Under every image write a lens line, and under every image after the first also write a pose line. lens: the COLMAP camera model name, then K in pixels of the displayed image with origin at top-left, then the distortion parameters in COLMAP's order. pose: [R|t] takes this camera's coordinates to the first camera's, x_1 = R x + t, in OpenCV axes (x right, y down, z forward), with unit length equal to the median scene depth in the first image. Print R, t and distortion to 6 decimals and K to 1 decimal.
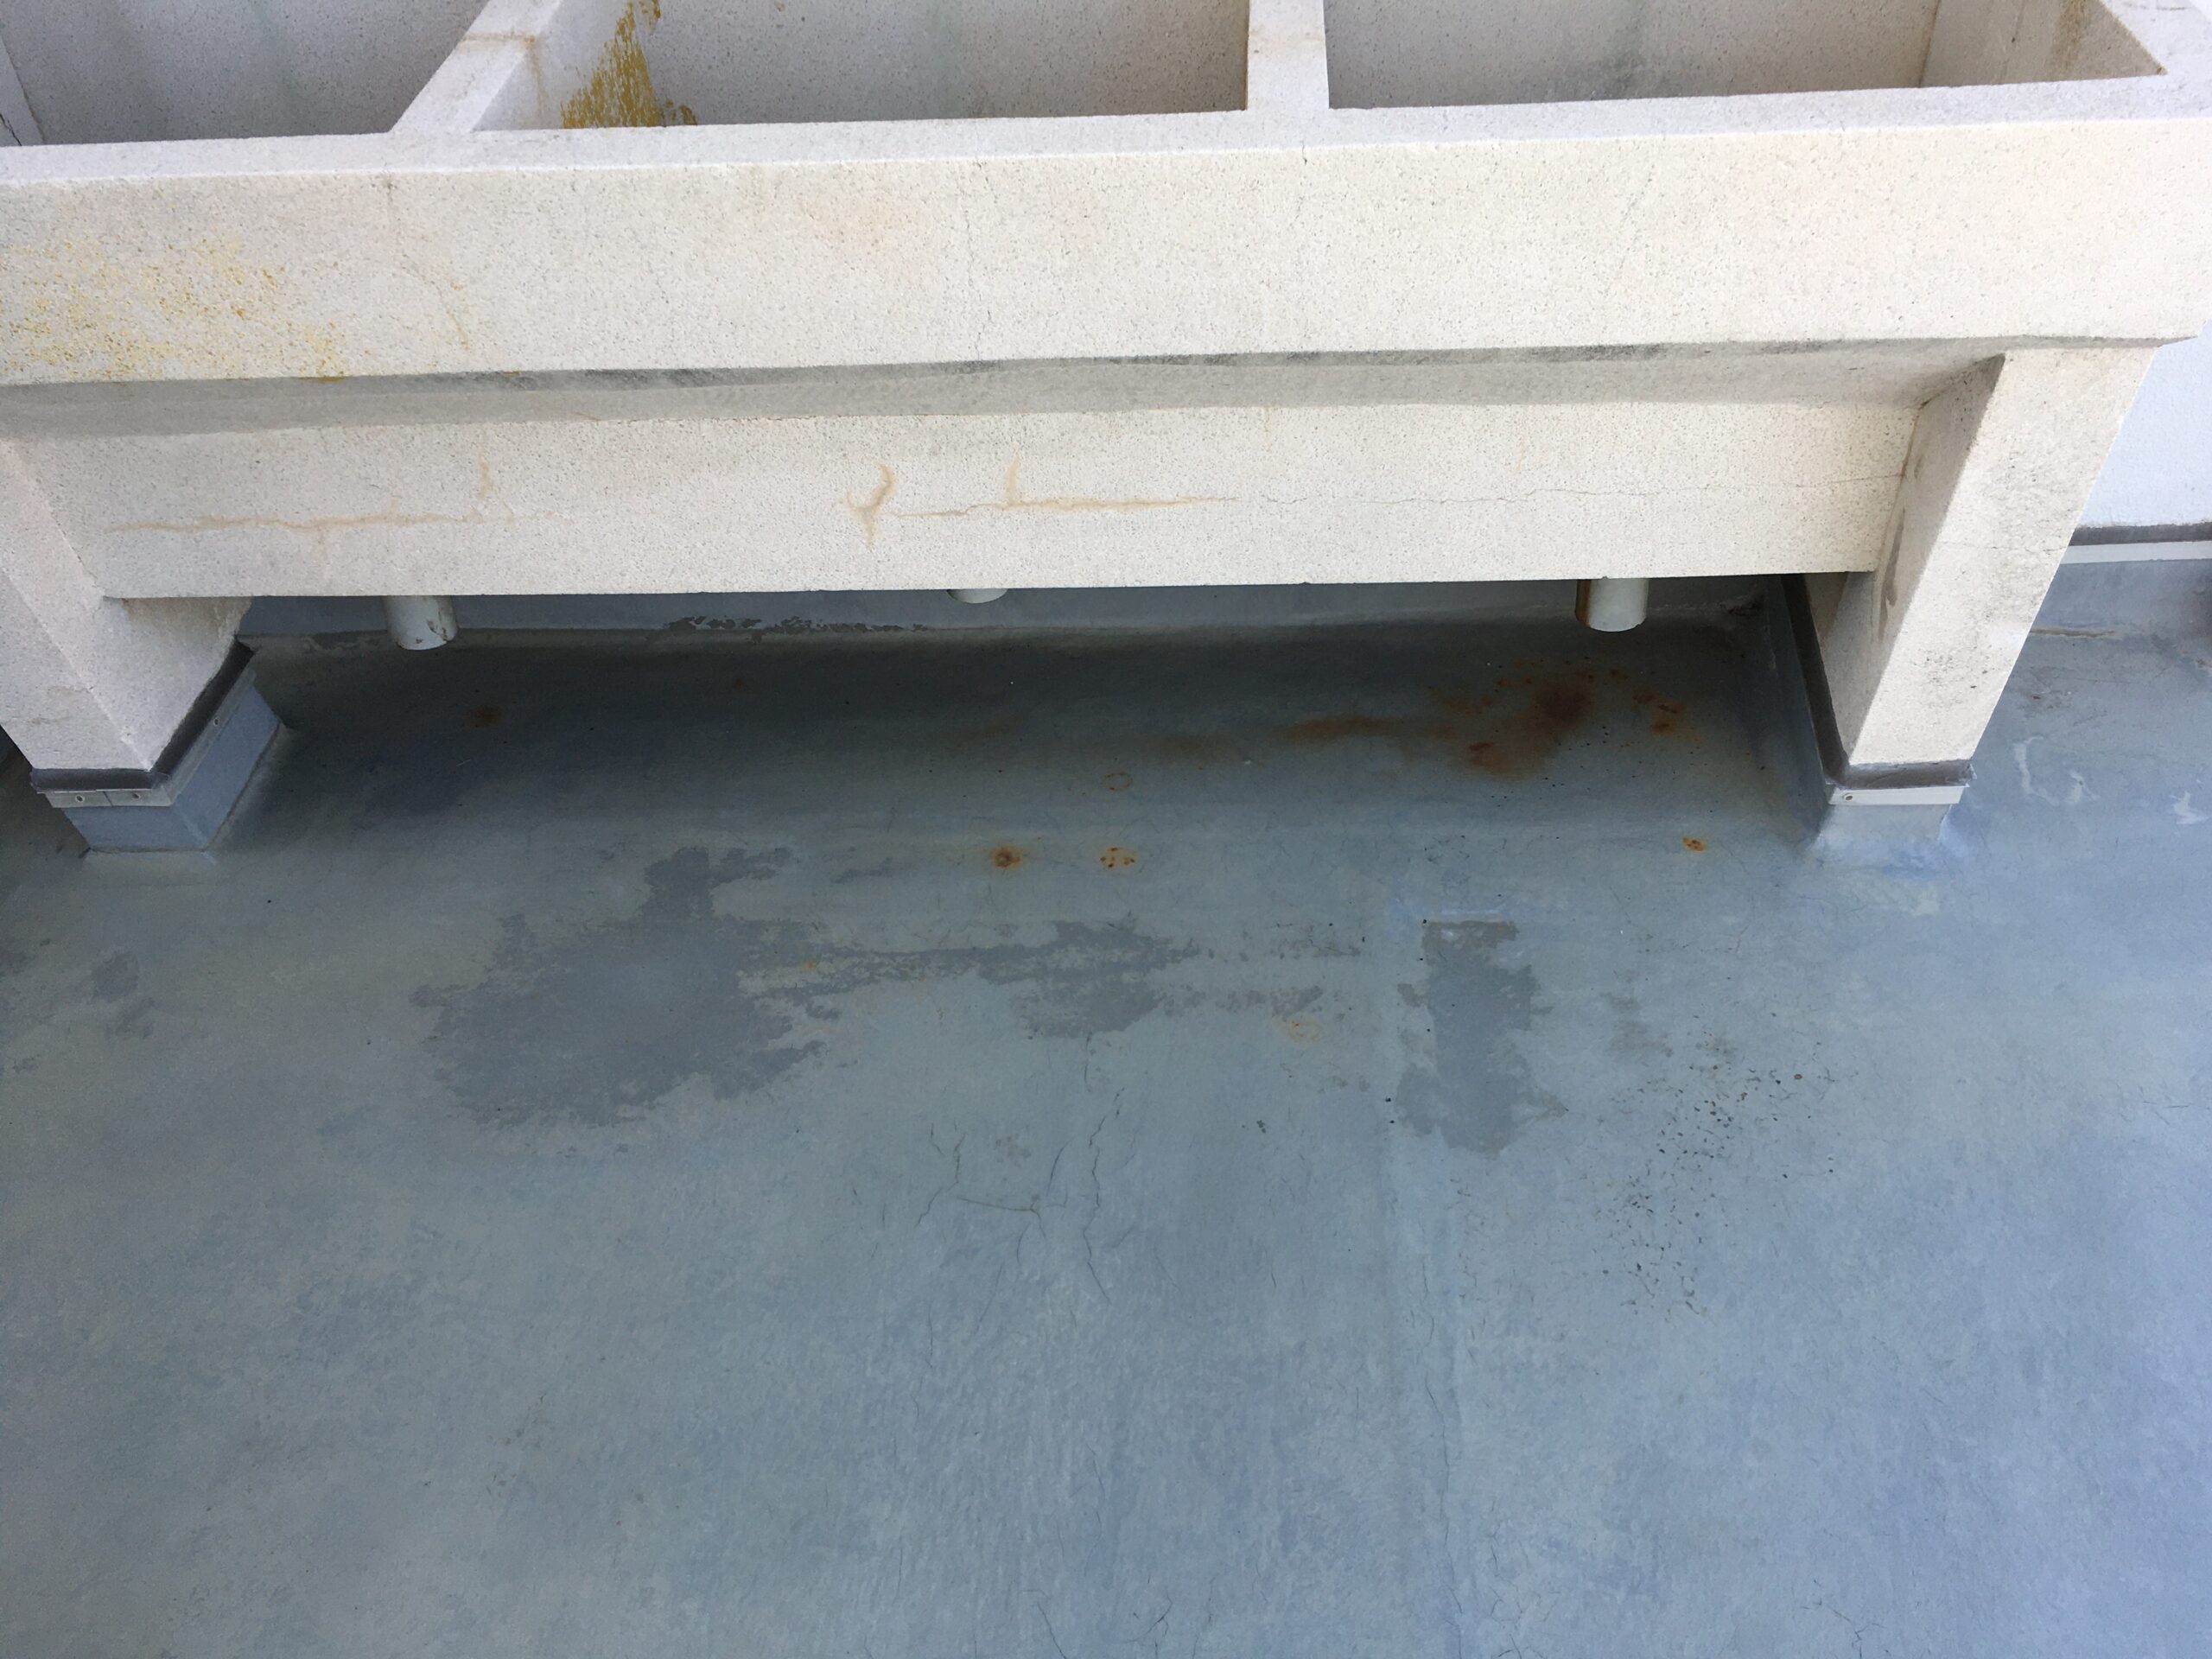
lens RADIAL K [[1912.5, 0, 1106.0], [0, 1912.5, 829.5], [0, 0, 1]] dist [0.088048, -0.107600]
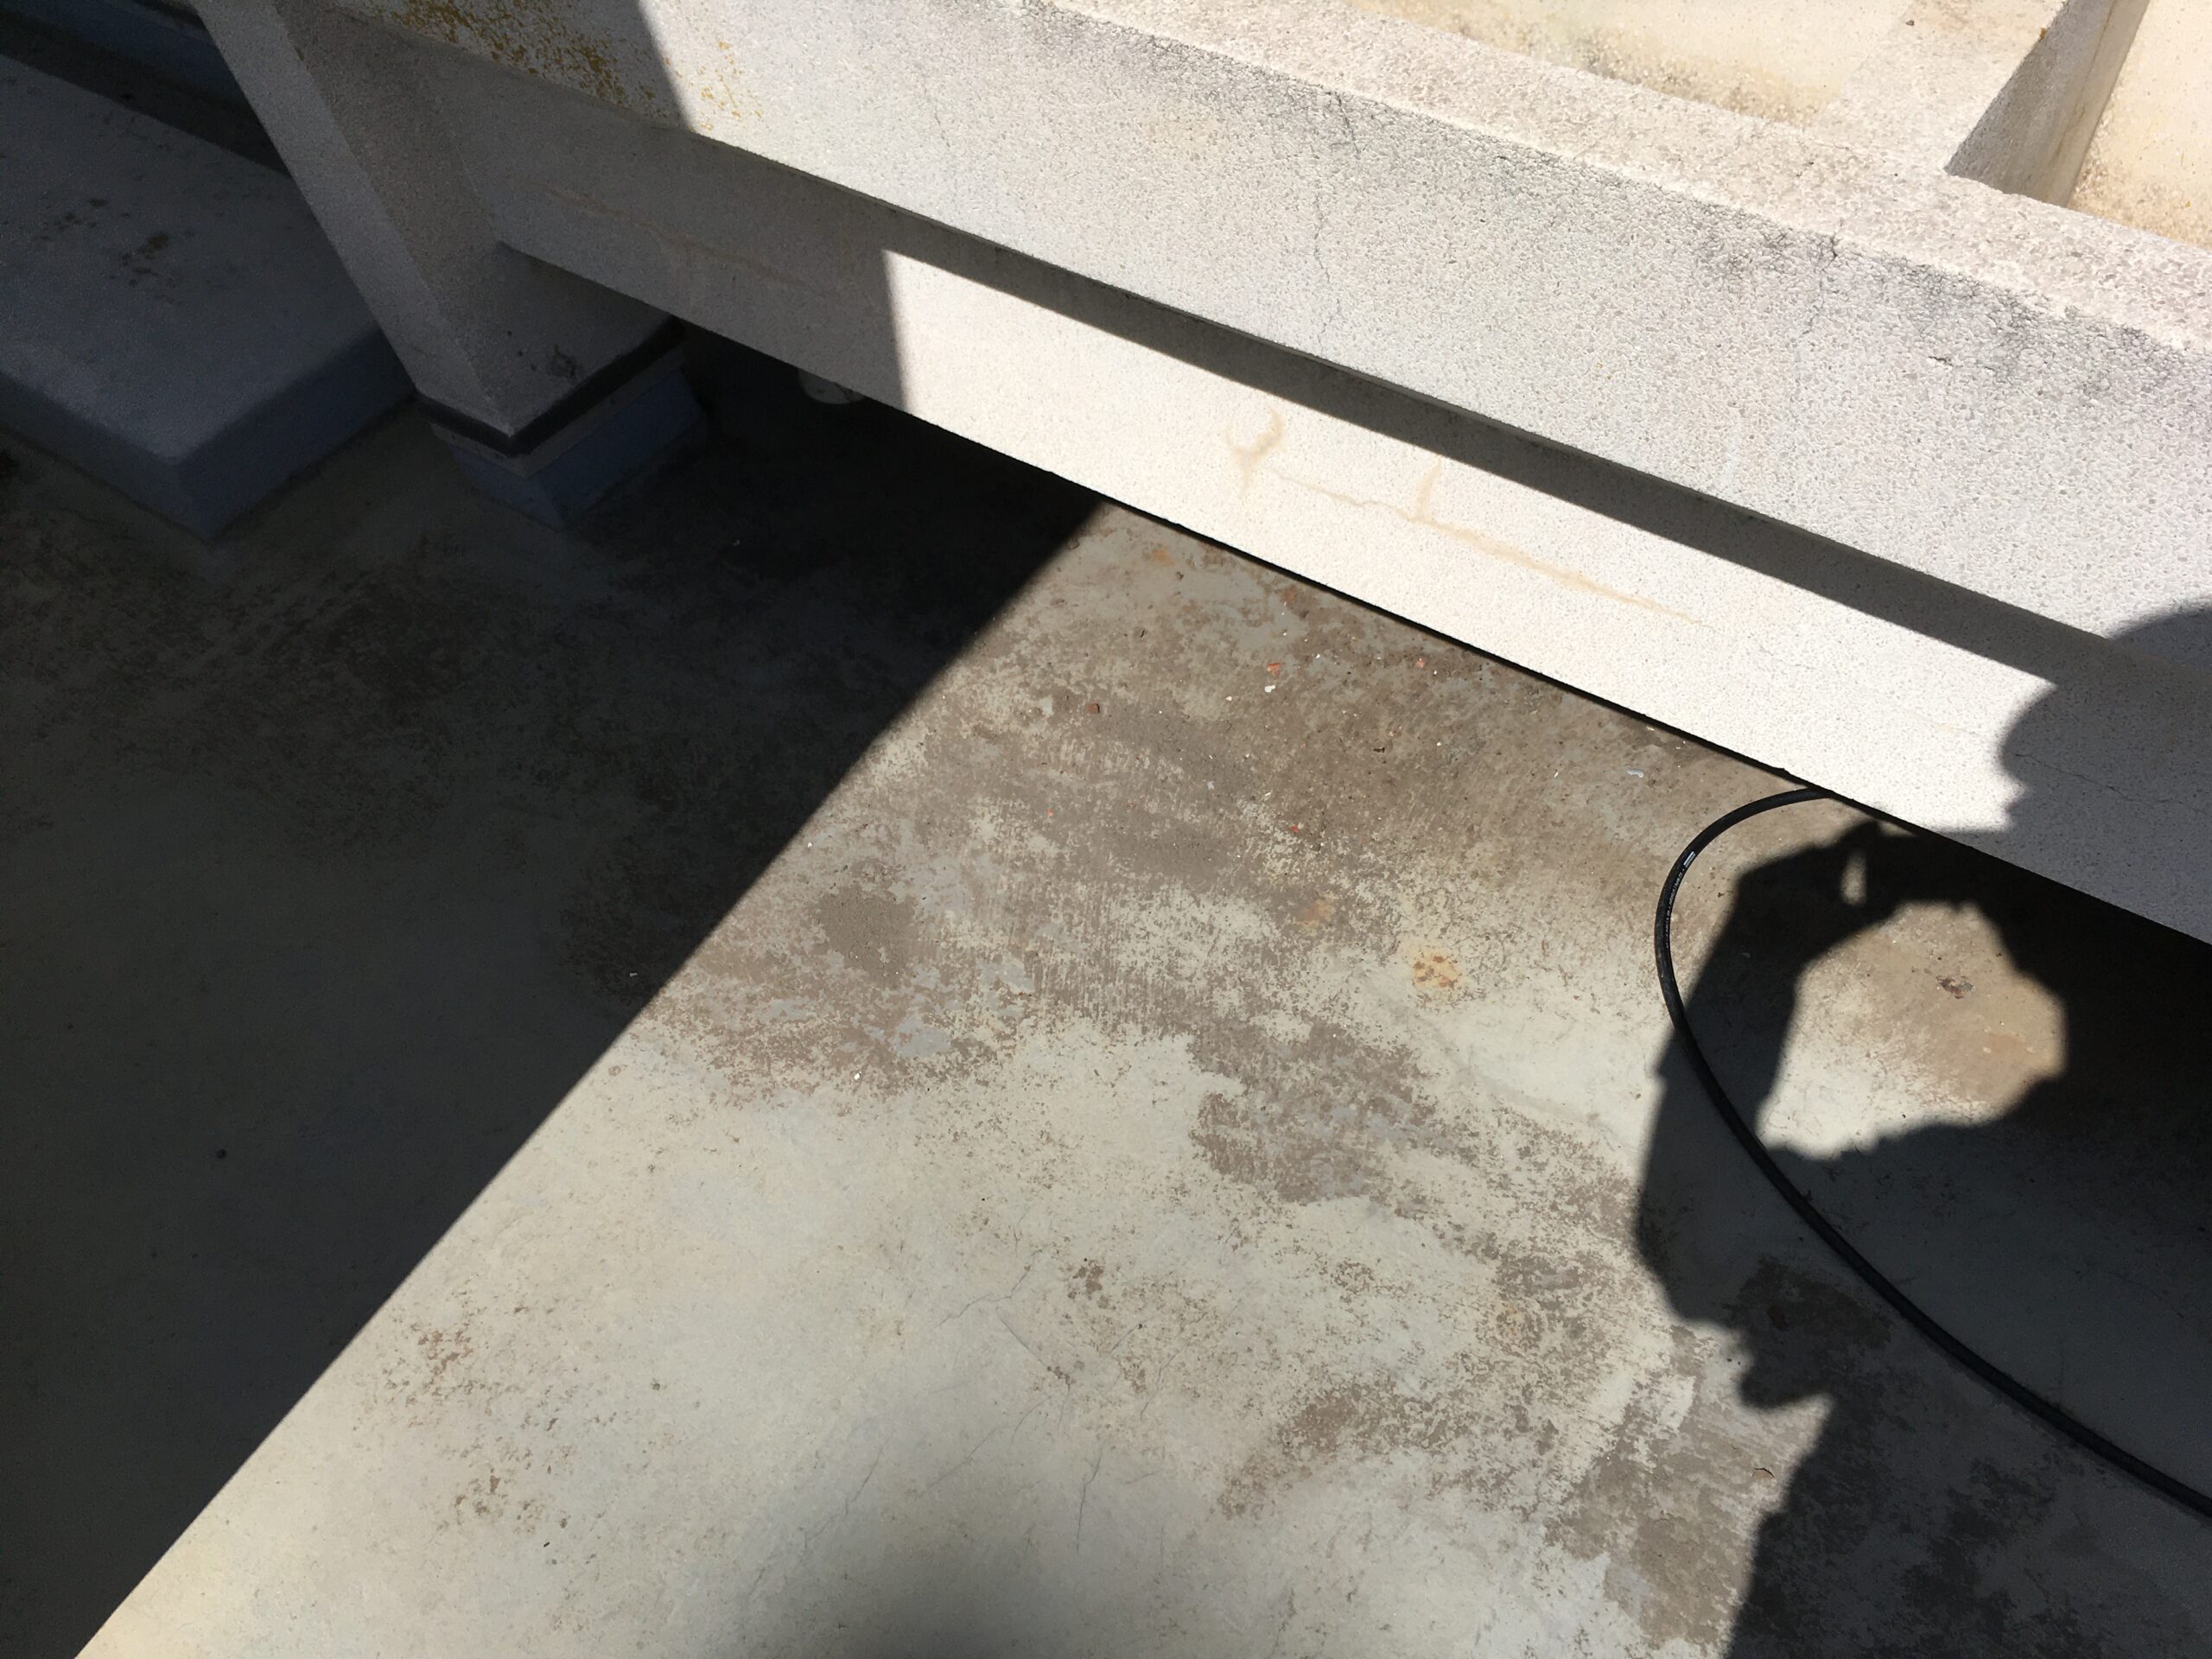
lens RADIAL K [[1912.5, 0, 1106.0], [0, 1912.5, 829.5], [0, 0, 1]] dist [0.088048, -0.107600]
pose [[0.856036, 0.409586, -0.315345, 0.121140], [-0.356030, 0.909459, 0.214771, -0.168851], [0.374760, -0.071579, 0.924354, 0.263443]]
